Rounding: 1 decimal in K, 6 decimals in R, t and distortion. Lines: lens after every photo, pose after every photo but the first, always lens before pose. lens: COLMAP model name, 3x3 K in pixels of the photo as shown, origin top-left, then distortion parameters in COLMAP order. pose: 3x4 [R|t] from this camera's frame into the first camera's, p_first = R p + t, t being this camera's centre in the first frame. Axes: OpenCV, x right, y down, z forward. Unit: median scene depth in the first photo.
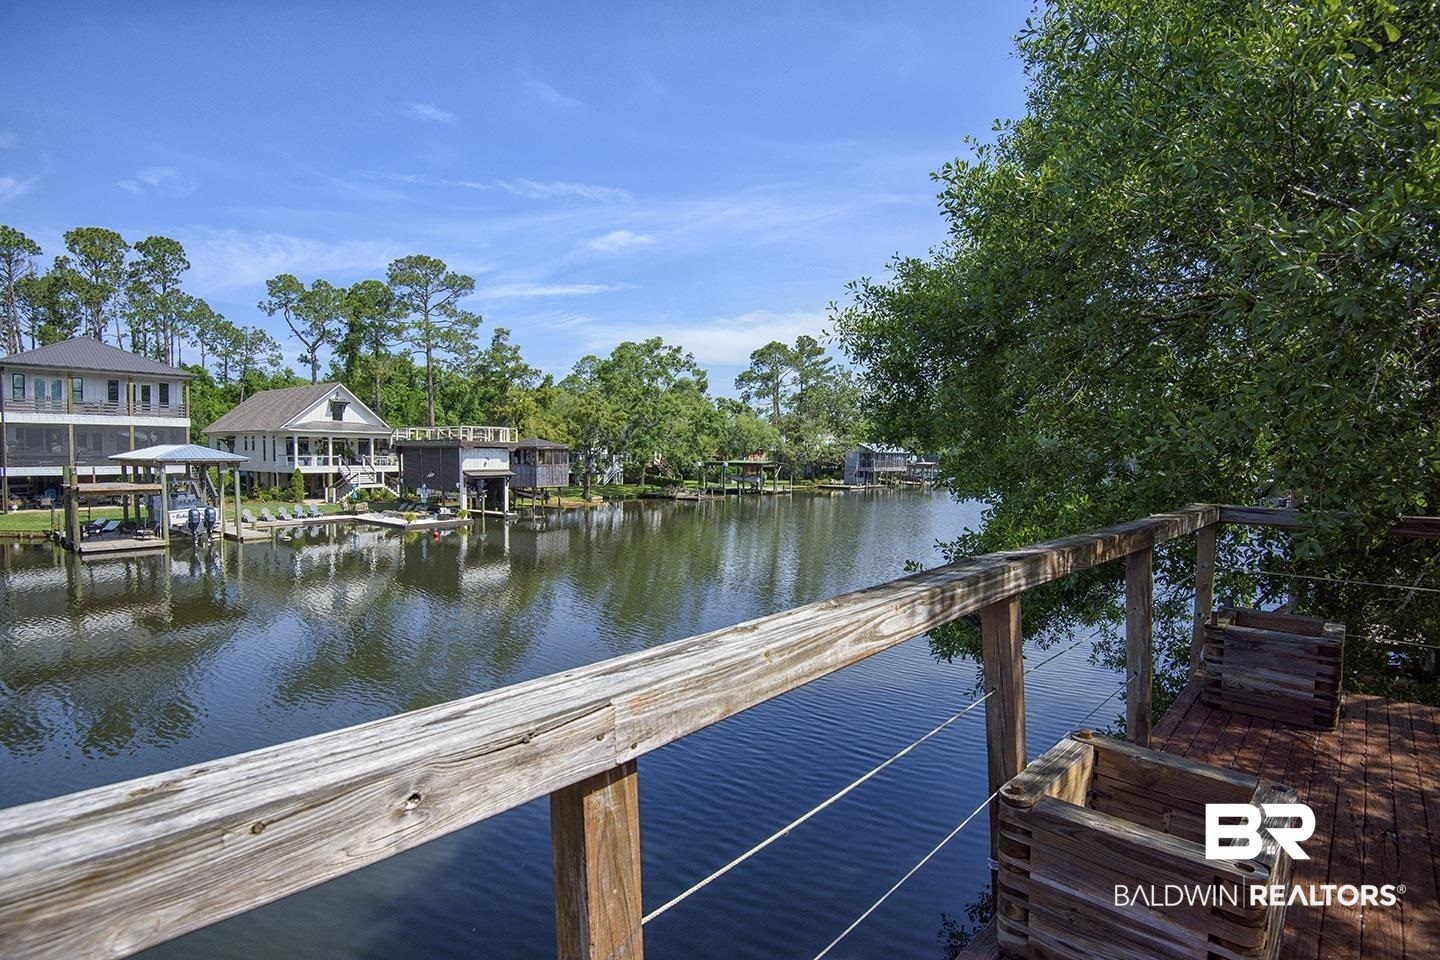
lens RADIAL K [[674.3, 0, 728.2], [0, 674.3, 481.0], [0, 0, 1]] dist [-0.002681, -0.023611]
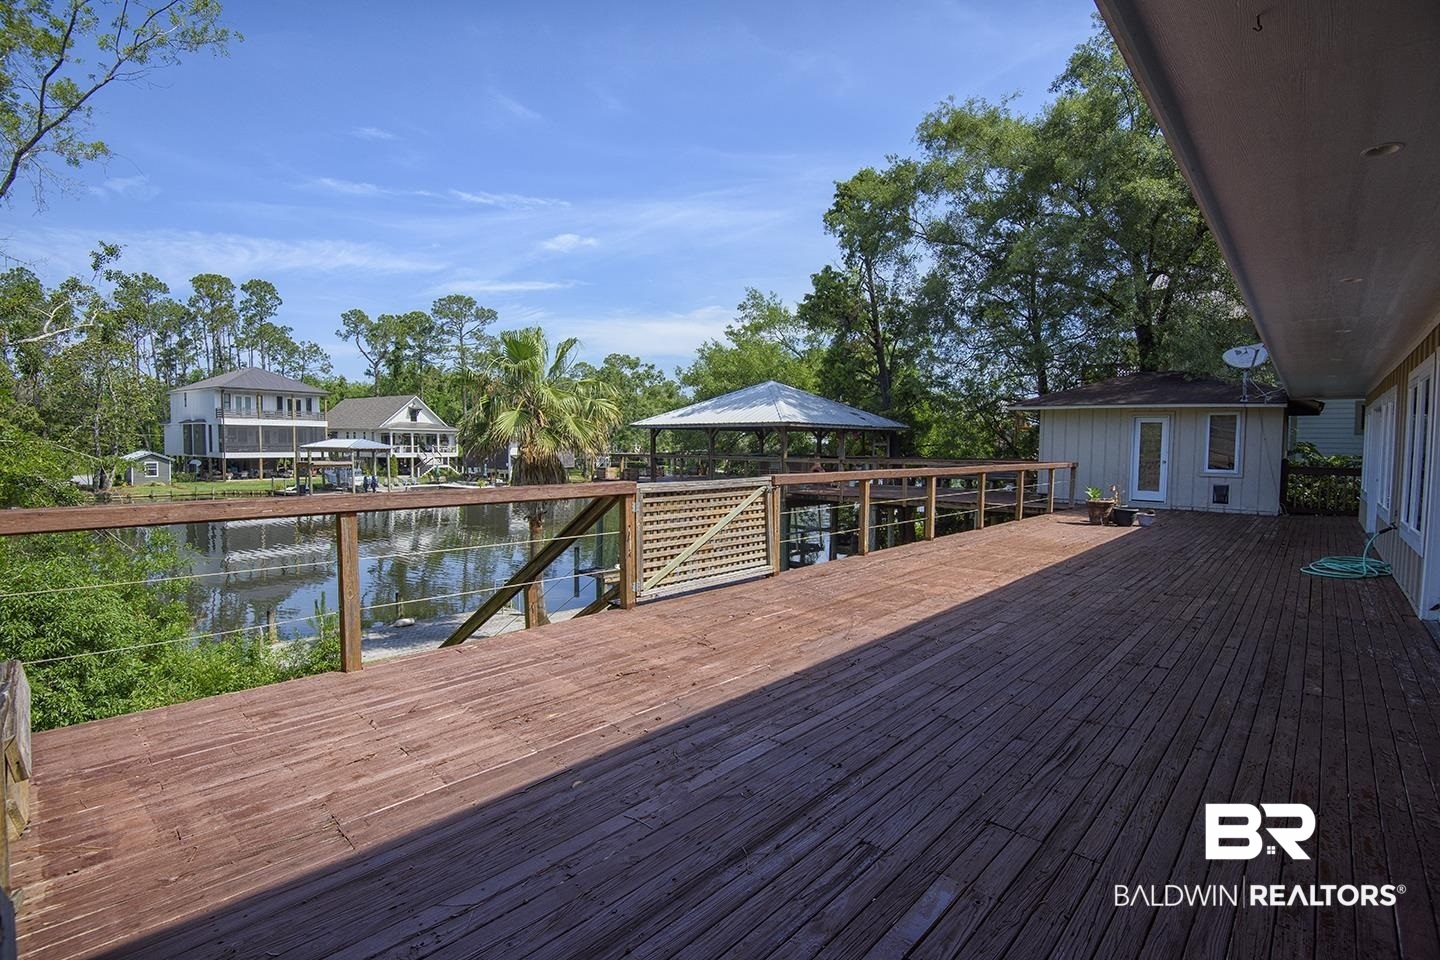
lens RADIAL K [[674.3, 0, 728.2], [0, 674.3, 481.0], [0, 0, 1]] dist [-0.002681, -0.023611]
pose [[0.999722, 0.000408, 0.023581, 0.058252], [-0.000737, 0.999902, 0.013953, 0.016612], [-0.023573, -0.013967, 0.999625, -0.445282]]
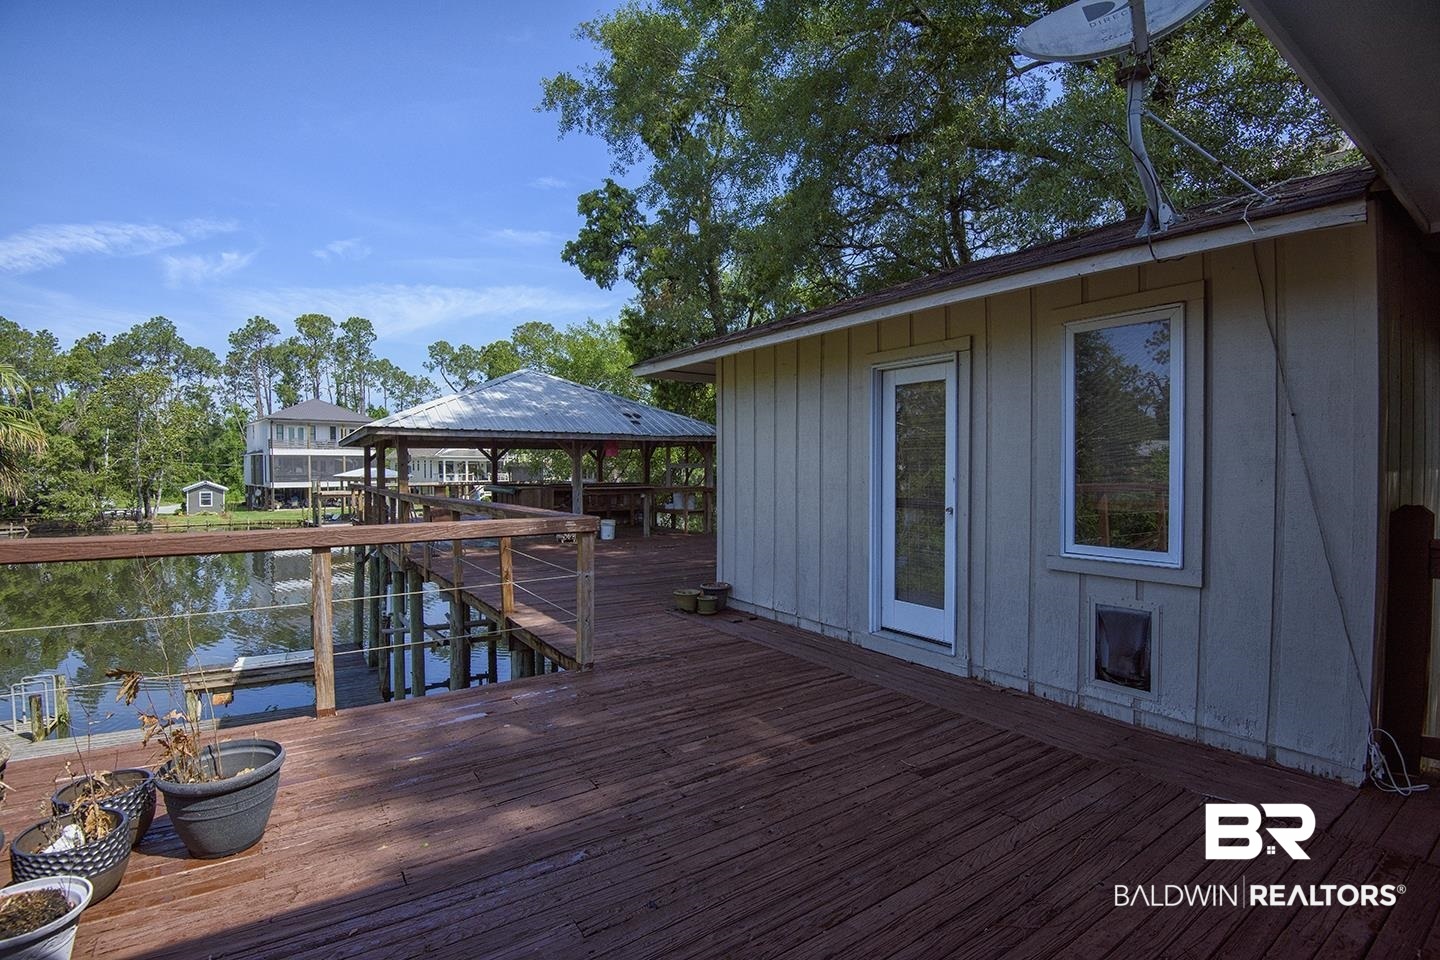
lens RADIAL K [[674.3, 0, 728.2], [0, 674.3, 481.0], [0, 0, 1]] dist [-0.002681, -0.023611]
pose [[0.981515, -0.007021, -0.191255, 0.212472], [0.002631, 0.999727, -0.023196, 0.011341], [0.191366, 0.022264, 0.981266, -0.280458]]
